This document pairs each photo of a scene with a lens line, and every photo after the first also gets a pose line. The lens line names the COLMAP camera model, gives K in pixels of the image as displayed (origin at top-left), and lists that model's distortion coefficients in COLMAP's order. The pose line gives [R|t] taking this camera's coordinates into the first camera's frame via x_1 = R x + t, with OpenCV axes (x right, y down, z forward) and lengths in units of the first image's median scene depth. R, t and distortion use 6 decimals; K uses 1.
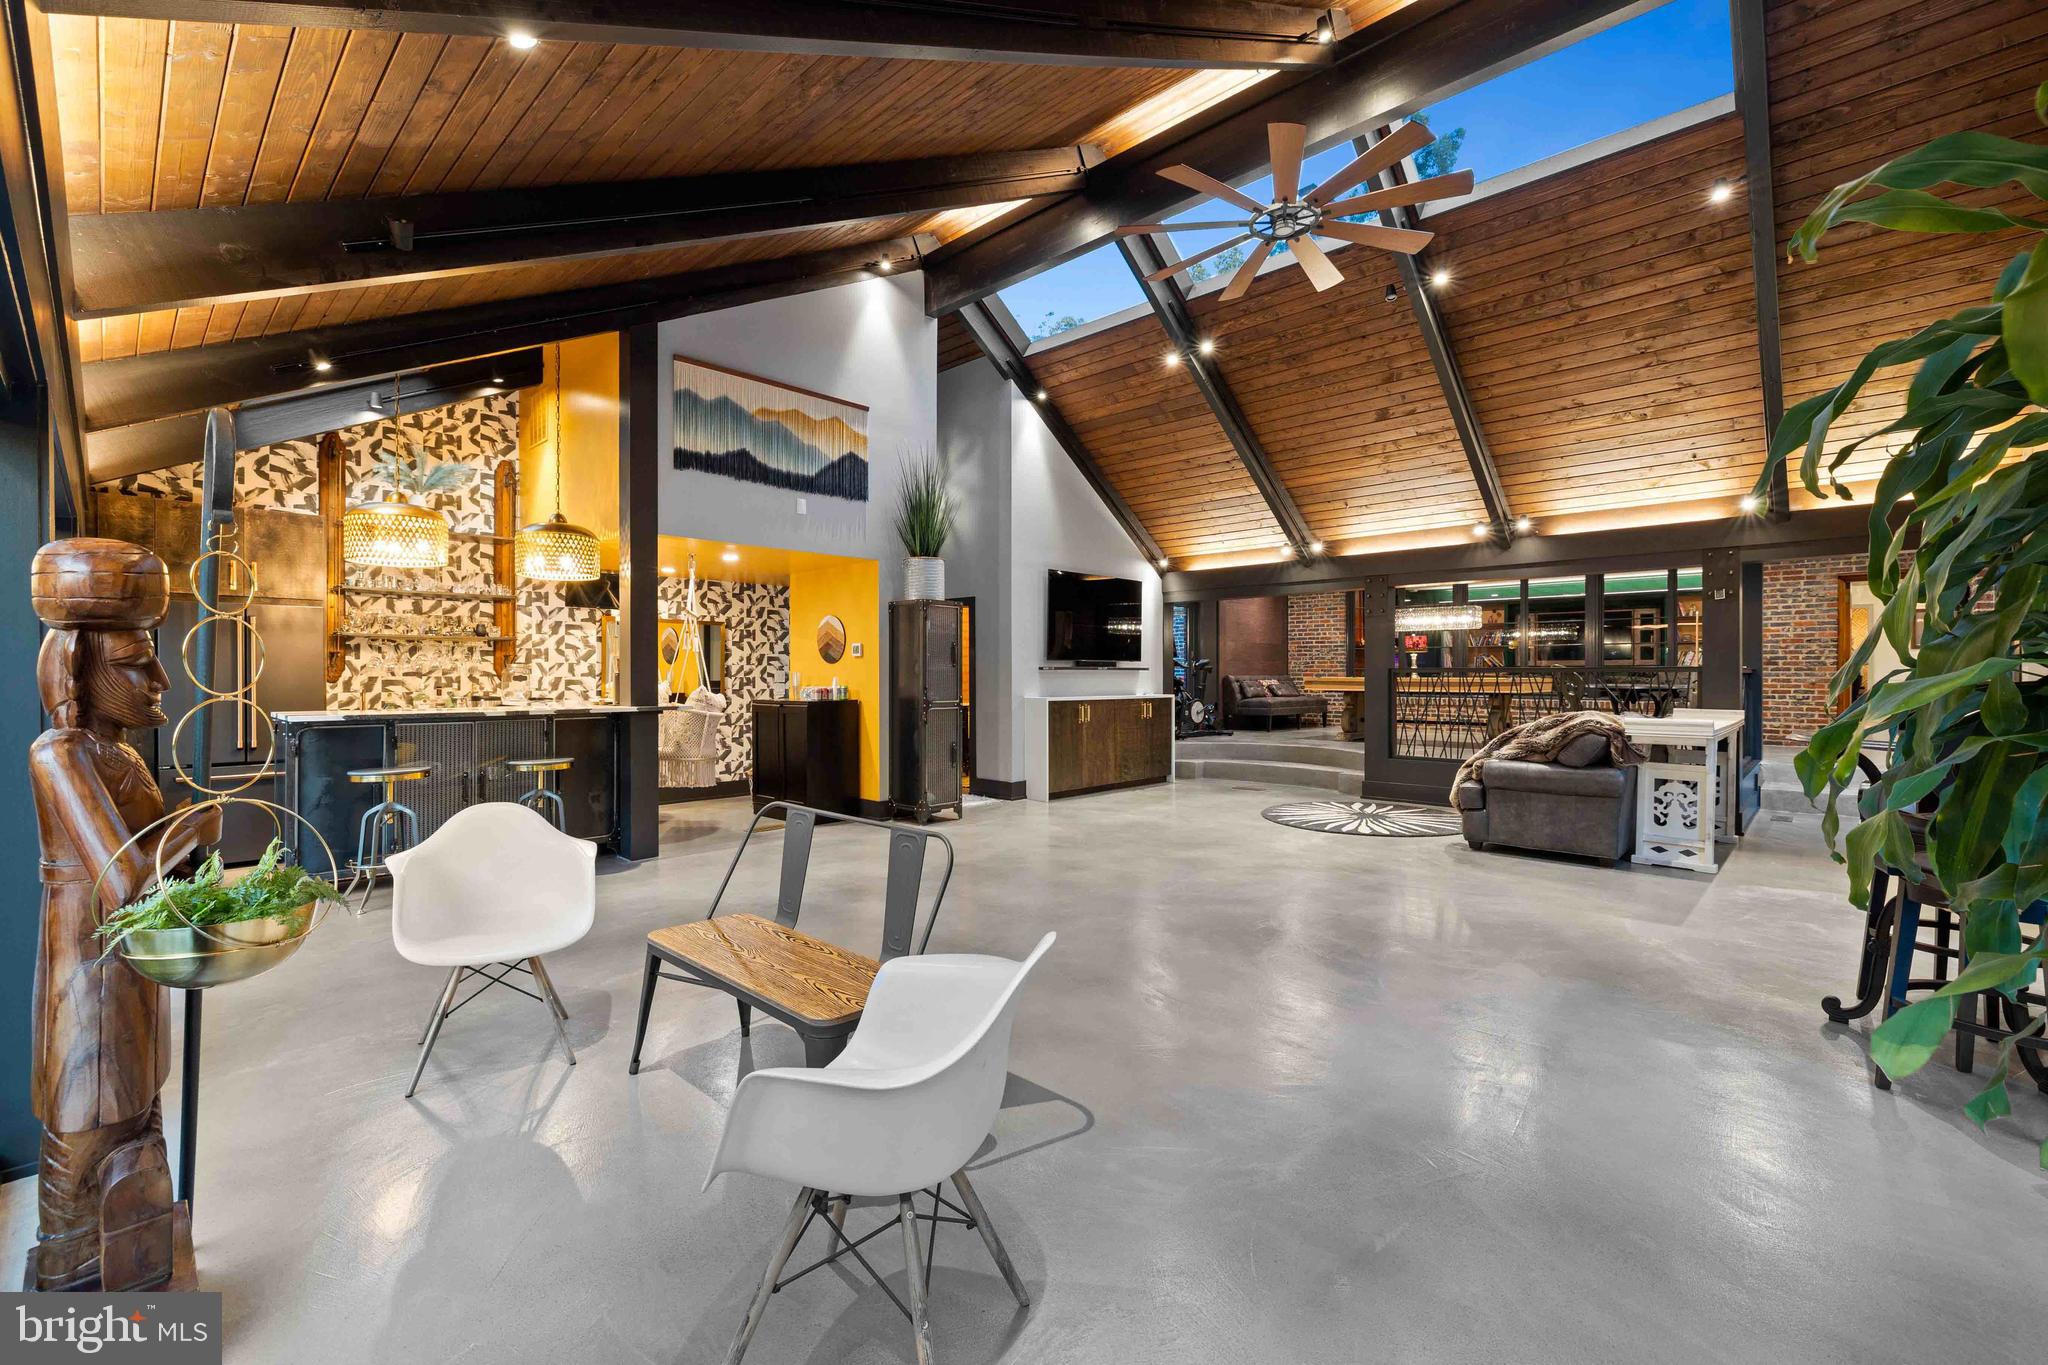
lens RADIAL K [[899.4, 0, 1019.8], [0, 899.4, 673.8], [0, 0, 1]] dist [-0.001351, -0.000115]
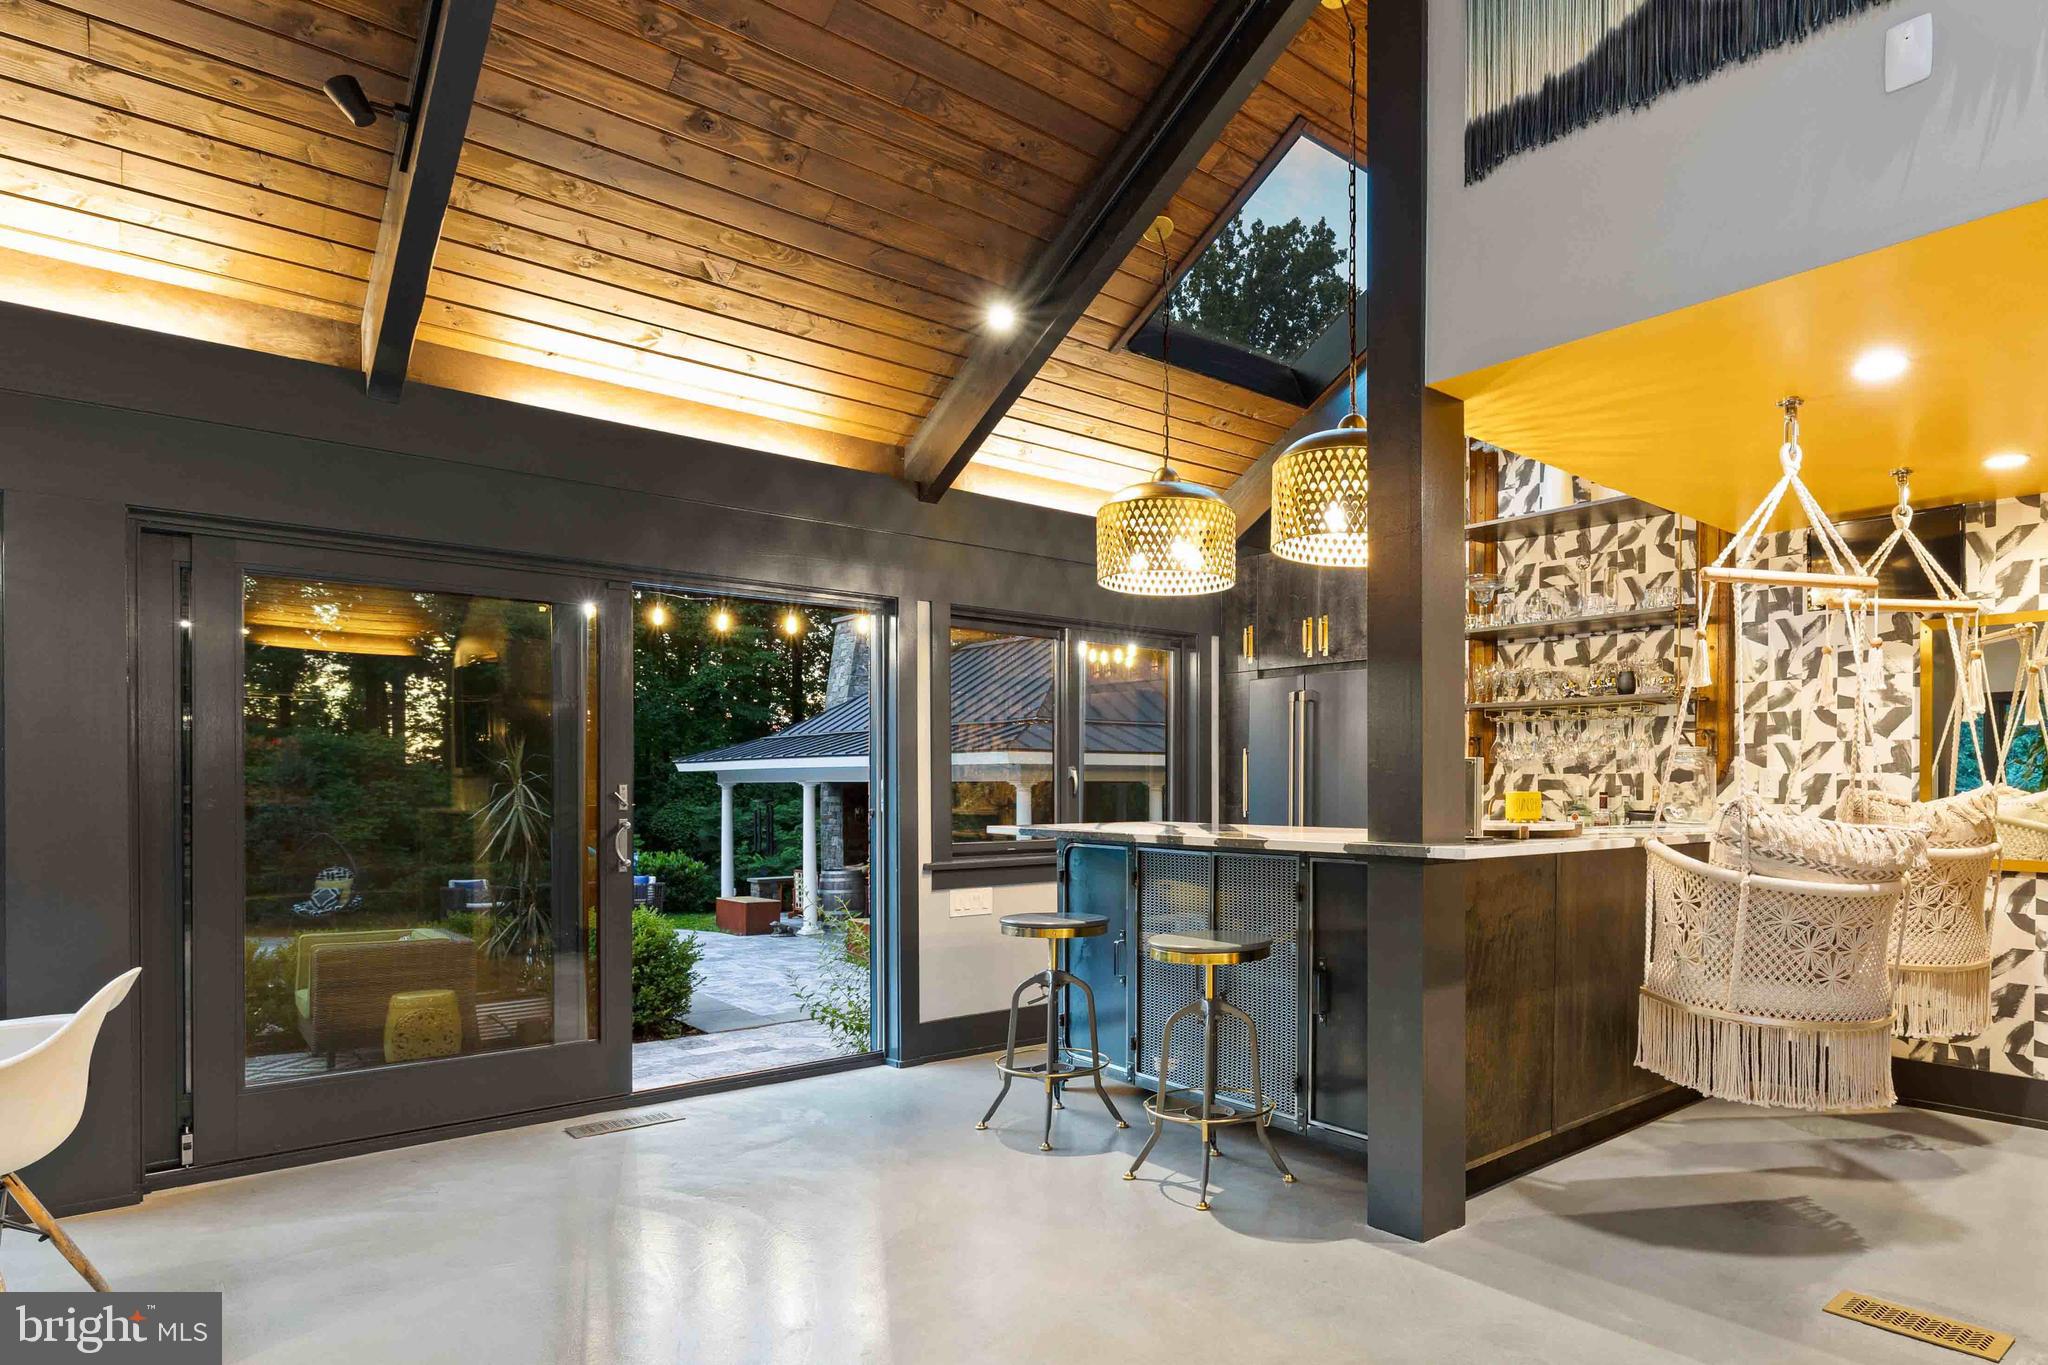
lens RADIAL K [[1160.0, 0, 1222.2], [0, 1160.0, 794.3], [0, 0, 1]] dist [-0.005818, 0.003342]
pose [[-0.030706, 0.009440, -0.999484, 0.066310], [0.000023, 0.999955, 0.009444, 0.008677], [0.999528, 0.000267, -0.030705, 0.755013]]
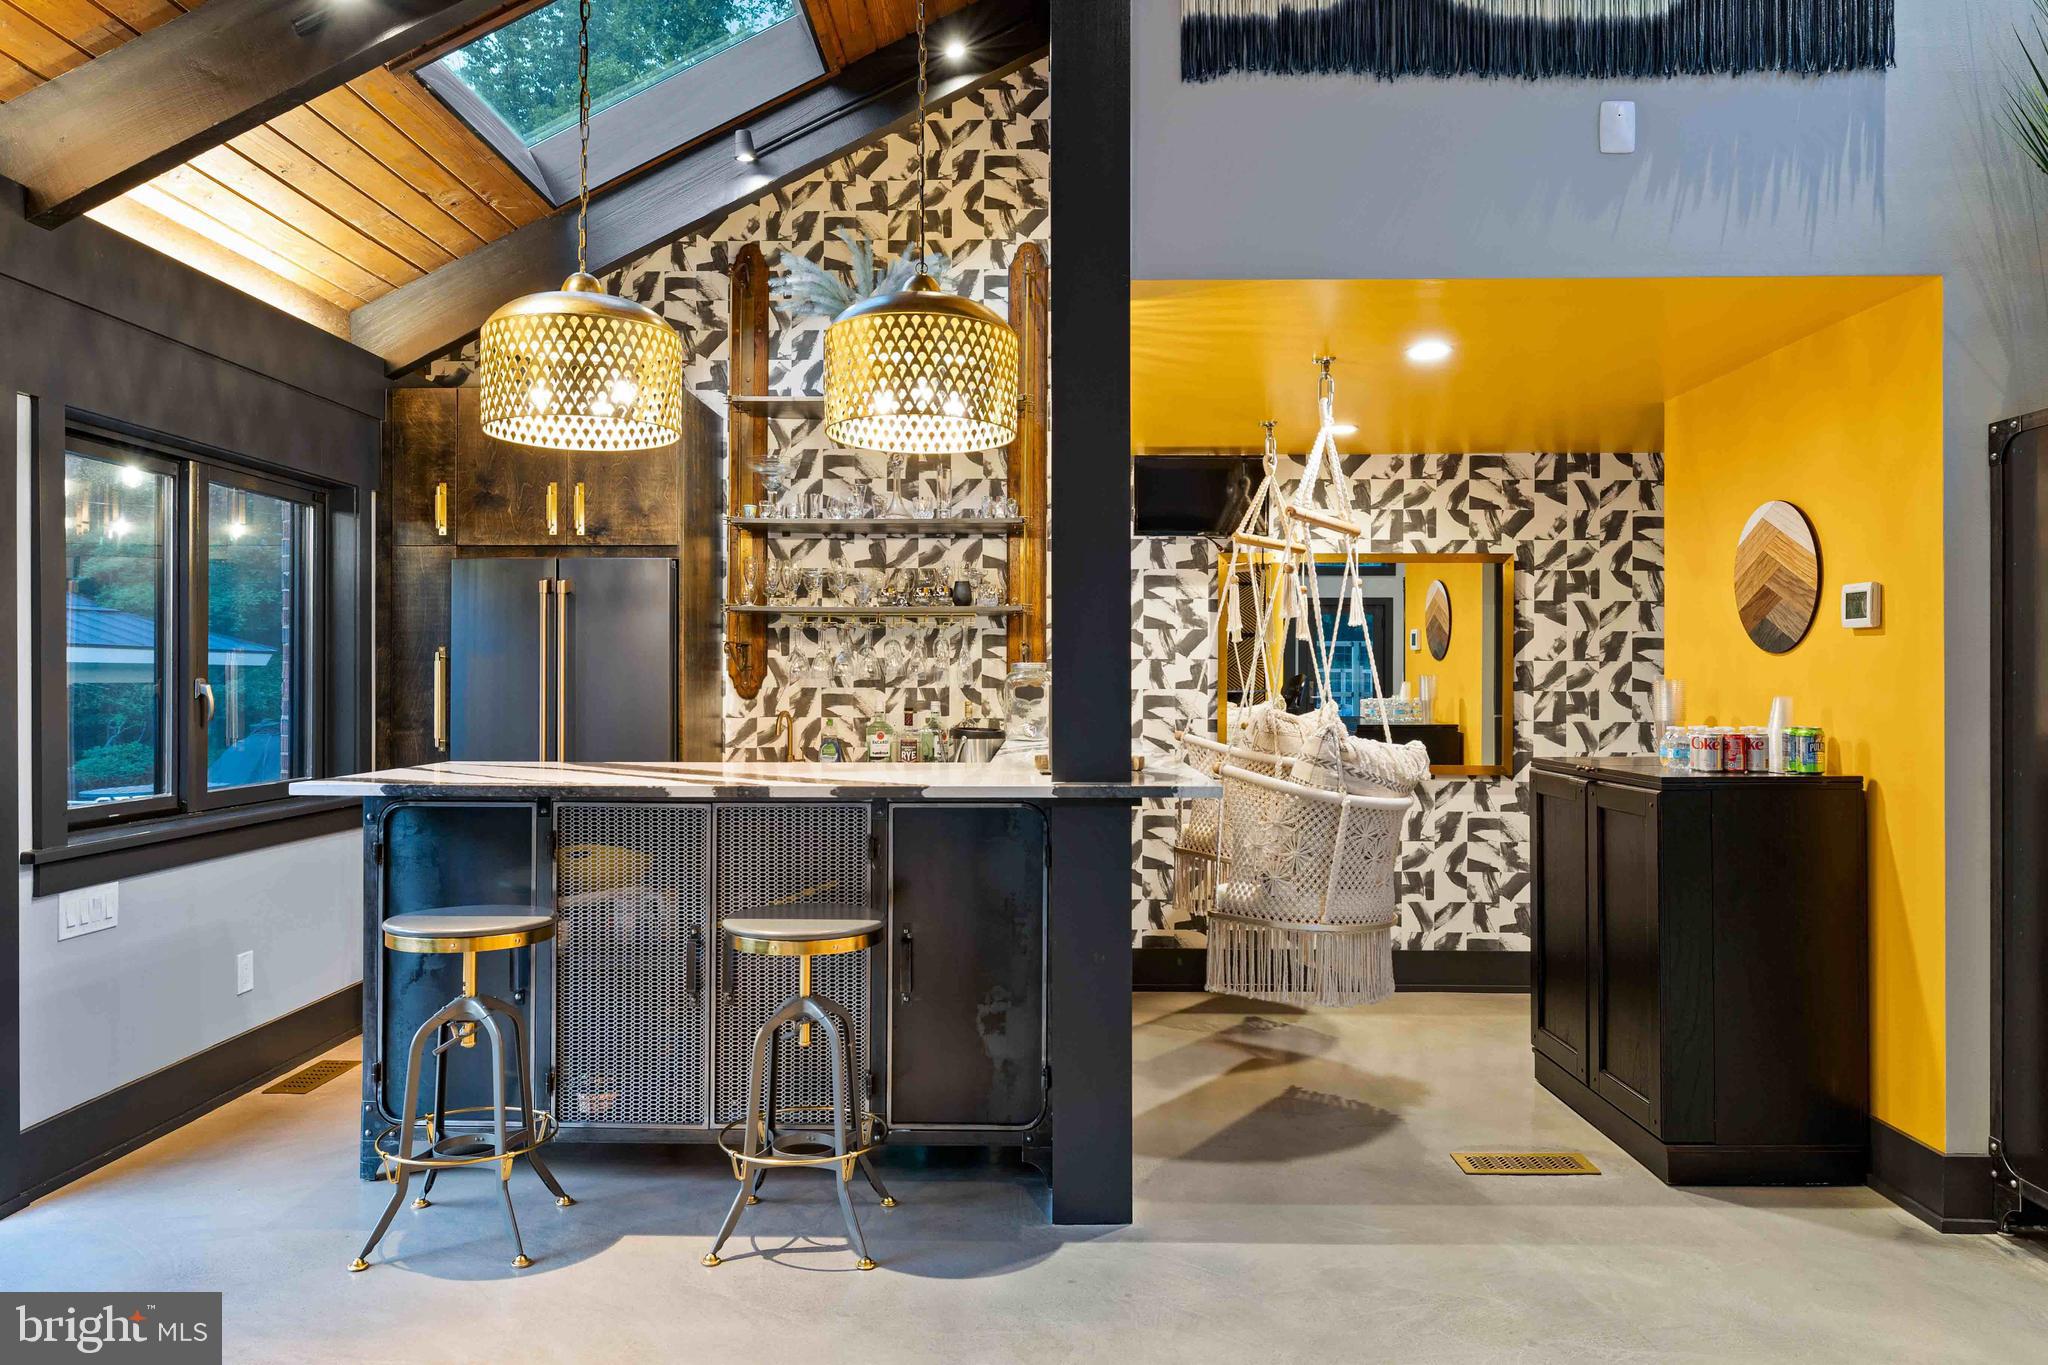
lens RADIAL K [[1336.1, 0, 1011.1], [0, 1336.1, 672.6], [0, 0, 1]] dist [0.002074, -0.001842]
pose [[0.677105, -0.001727, -0.735884, -0.048642], [-0.000452, 0.999996, -0.002762, -0.003430], [0.735886, 0.002203, 0.677102, 0.508233]]
